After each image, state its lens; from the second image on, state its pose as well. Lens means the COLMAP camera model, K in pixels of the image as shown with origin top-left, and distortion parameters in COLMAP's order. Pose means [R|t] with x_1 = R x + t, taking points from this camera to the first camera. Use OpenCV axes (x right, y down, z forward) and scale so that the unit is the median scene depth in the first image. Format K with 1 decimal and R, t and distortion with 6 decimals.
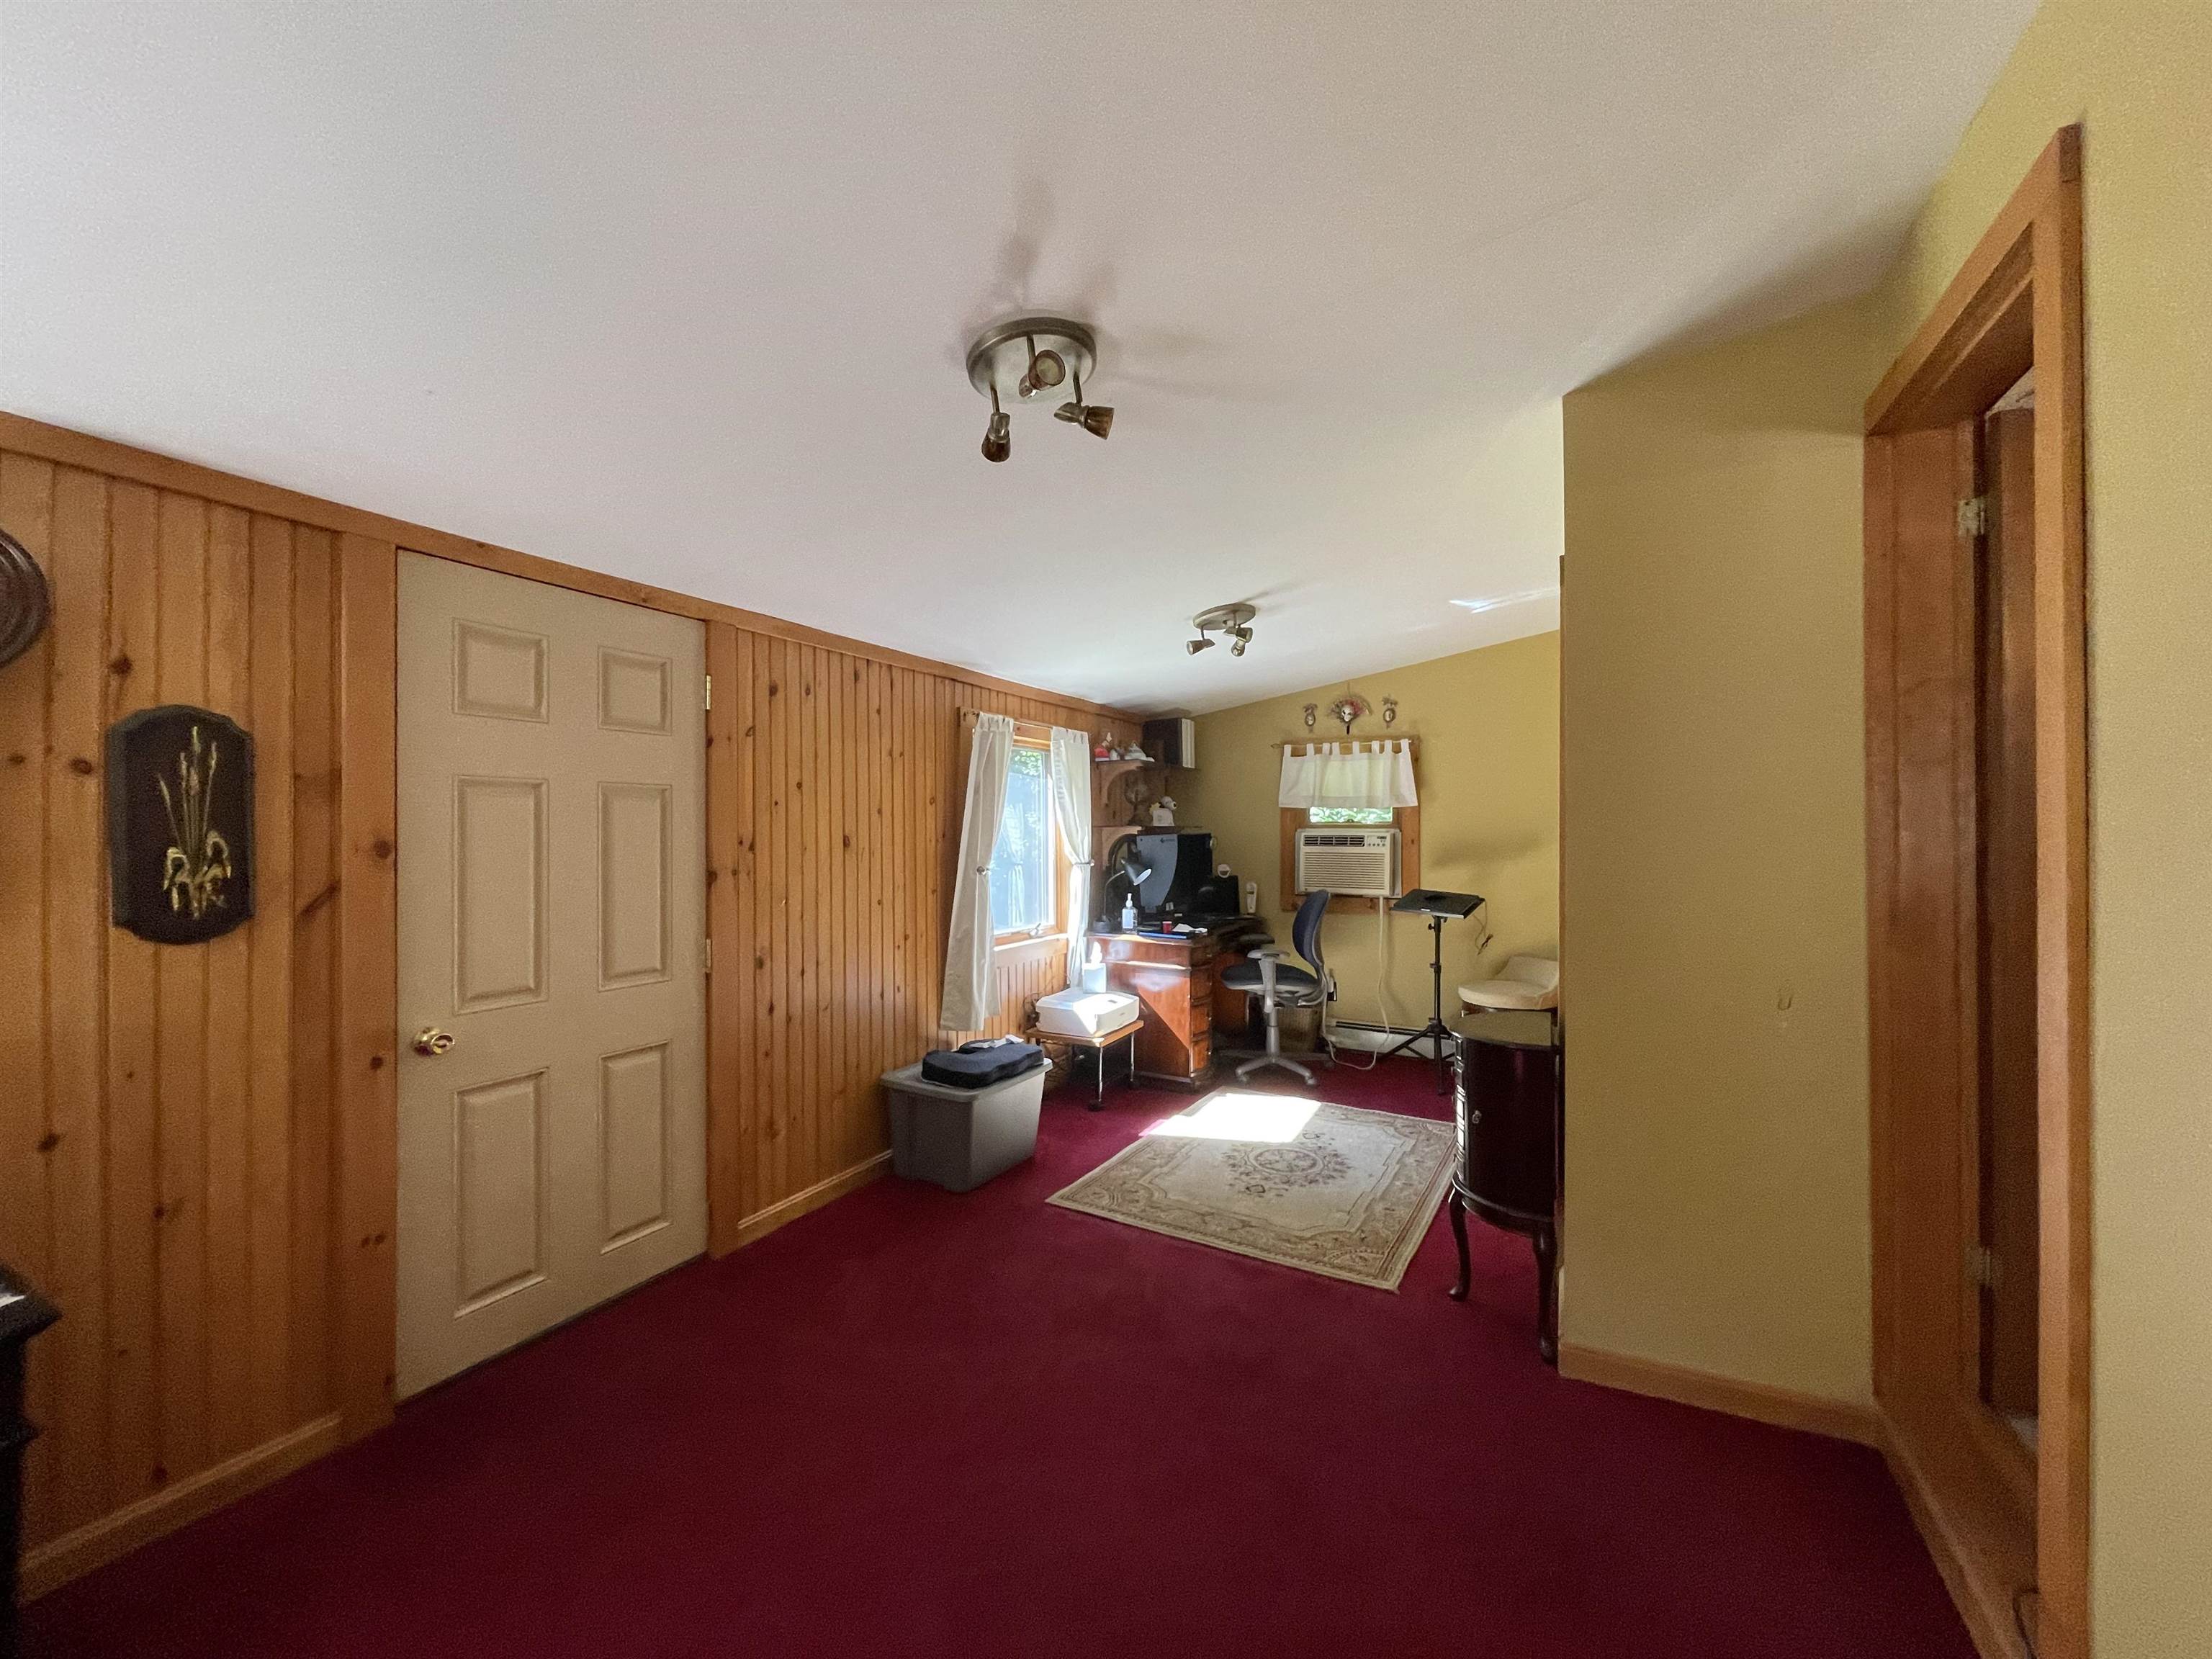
lens RADIAL K [[891.9, 0, 1102.9], [0, 891.9, 827.1], [0, 0, 1]] dist [-0.001806, 0.000238]
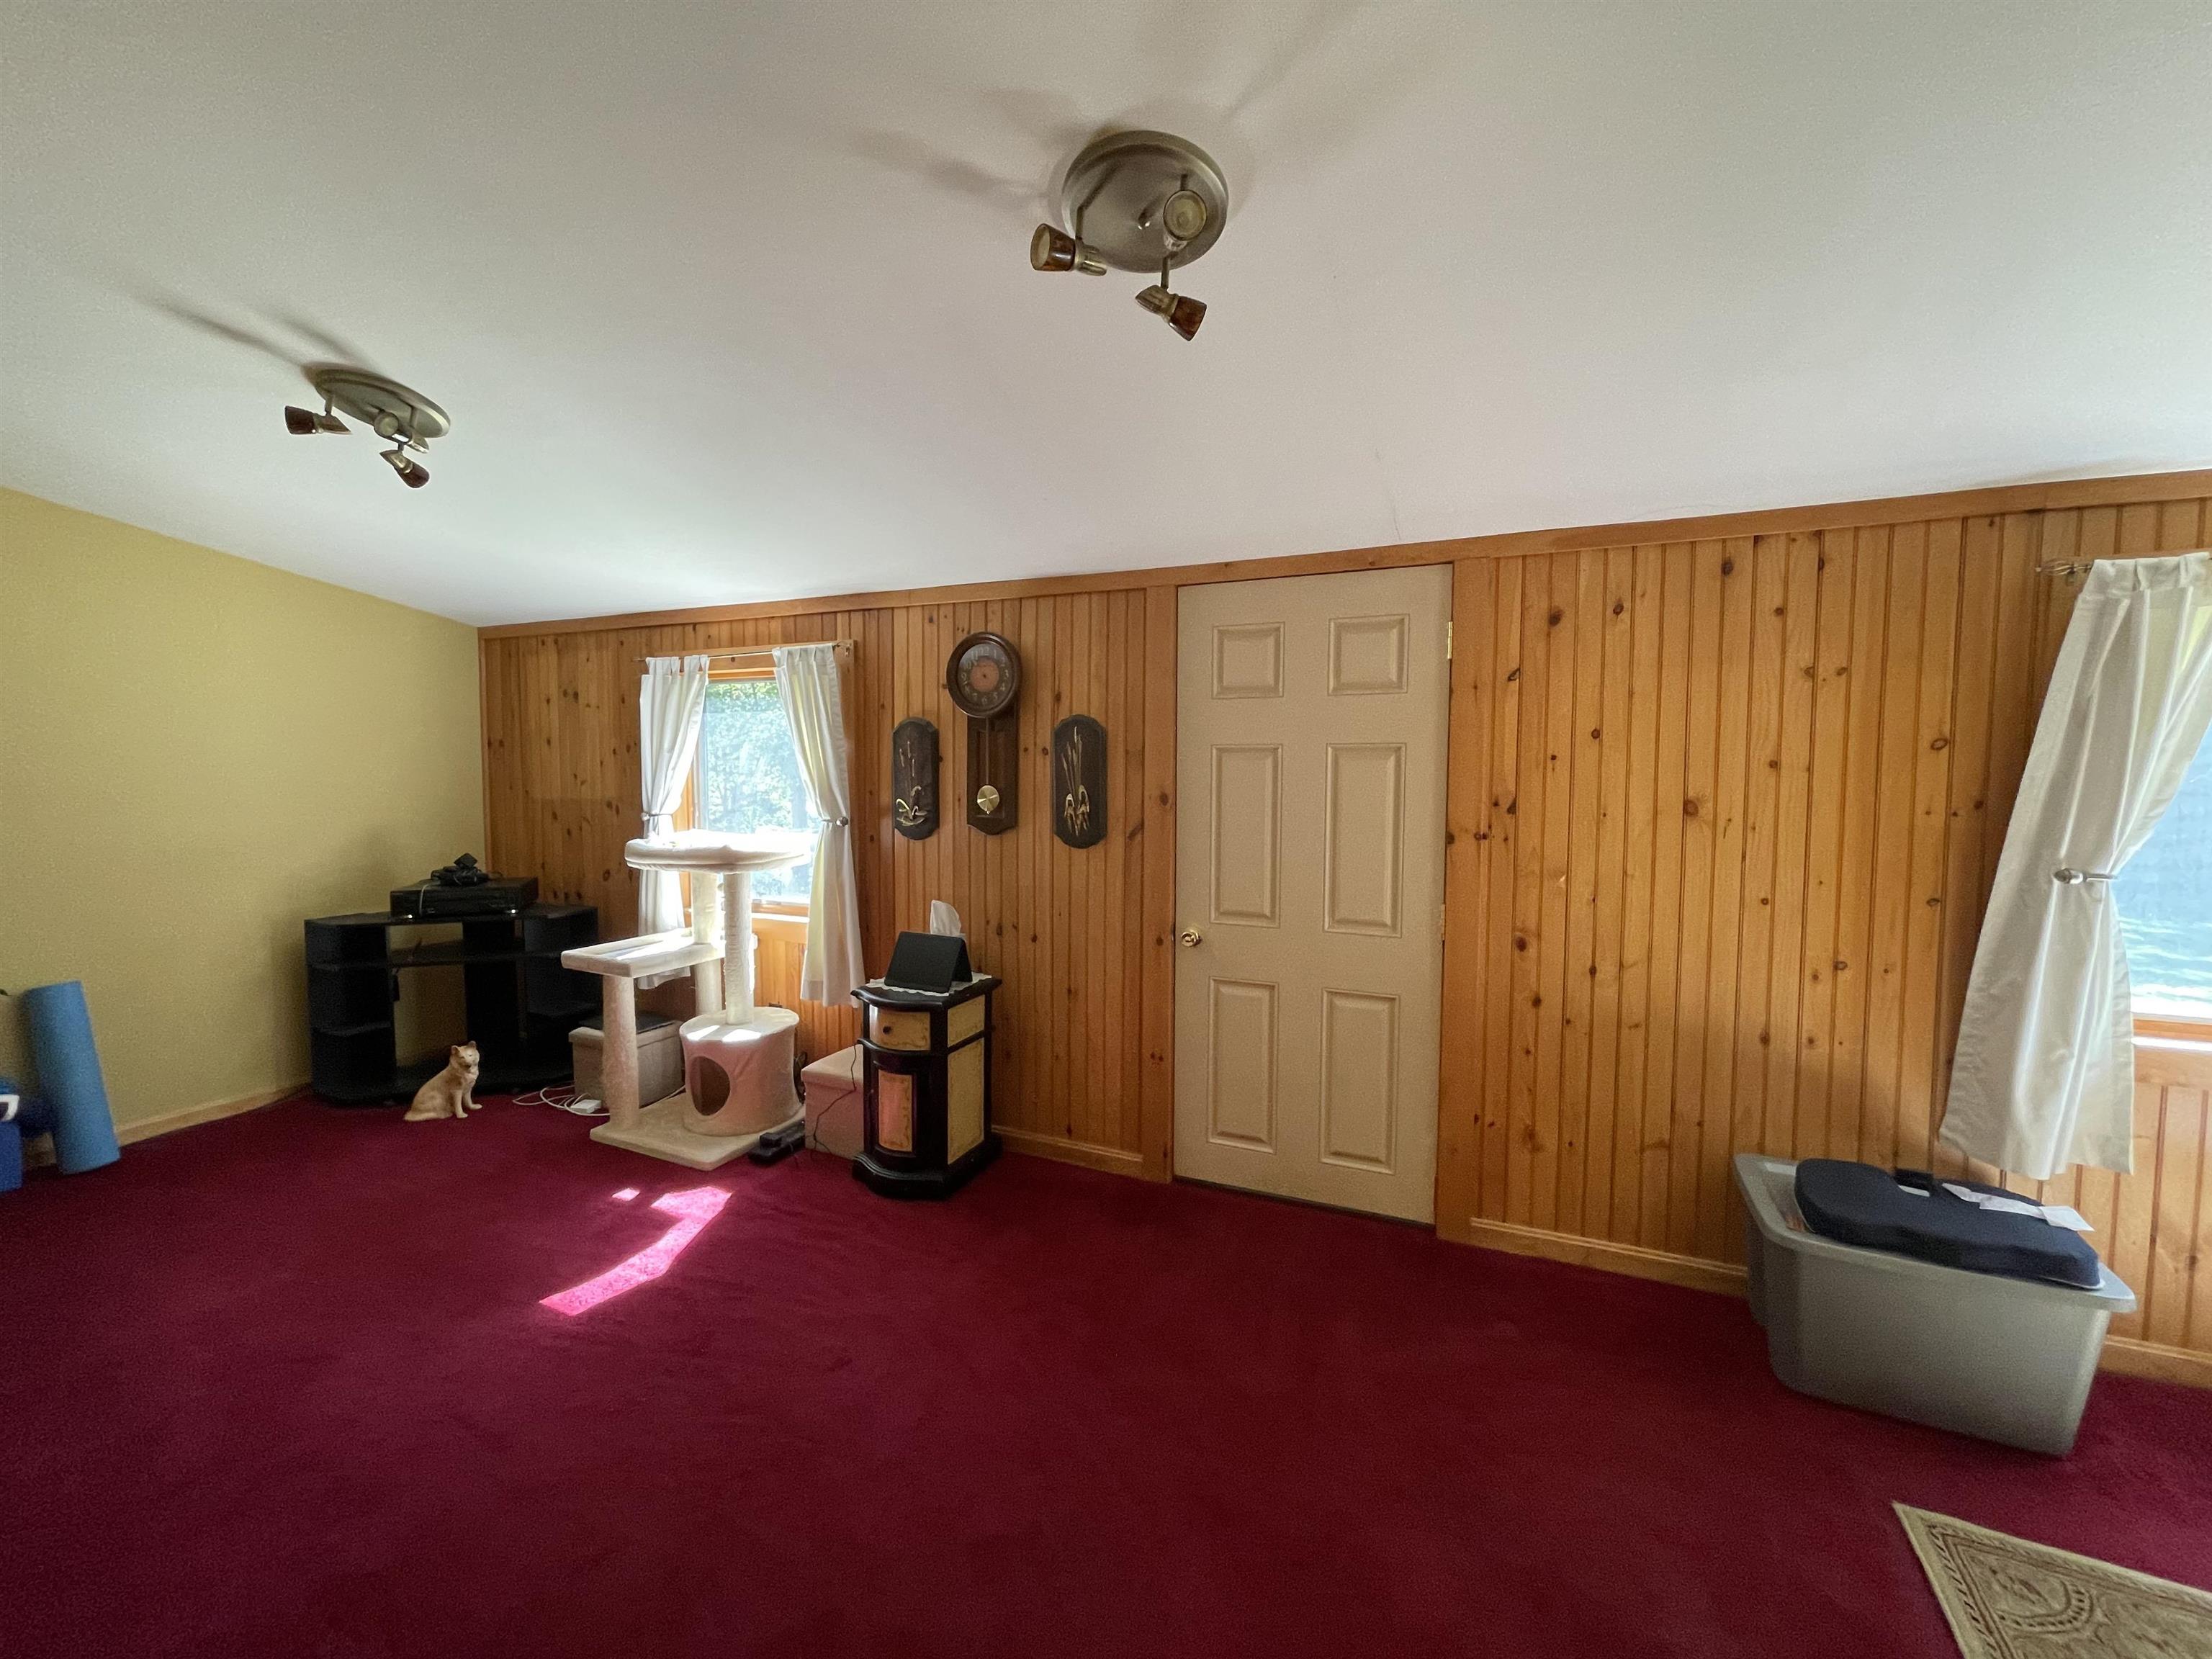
lens RADIAL K [[891.9, 0, 1103.2], [0, 891.9, 827.8], [0, 0, 1]] dist [-0.001806, 0.000238]
pose [[0.064175, 0.057503, -0.996281, 0.463270], [-0.003956, 0.998345, 0.057367, -0.007999], [0.997931, 0.000259, 0.064296, 0.569779]]
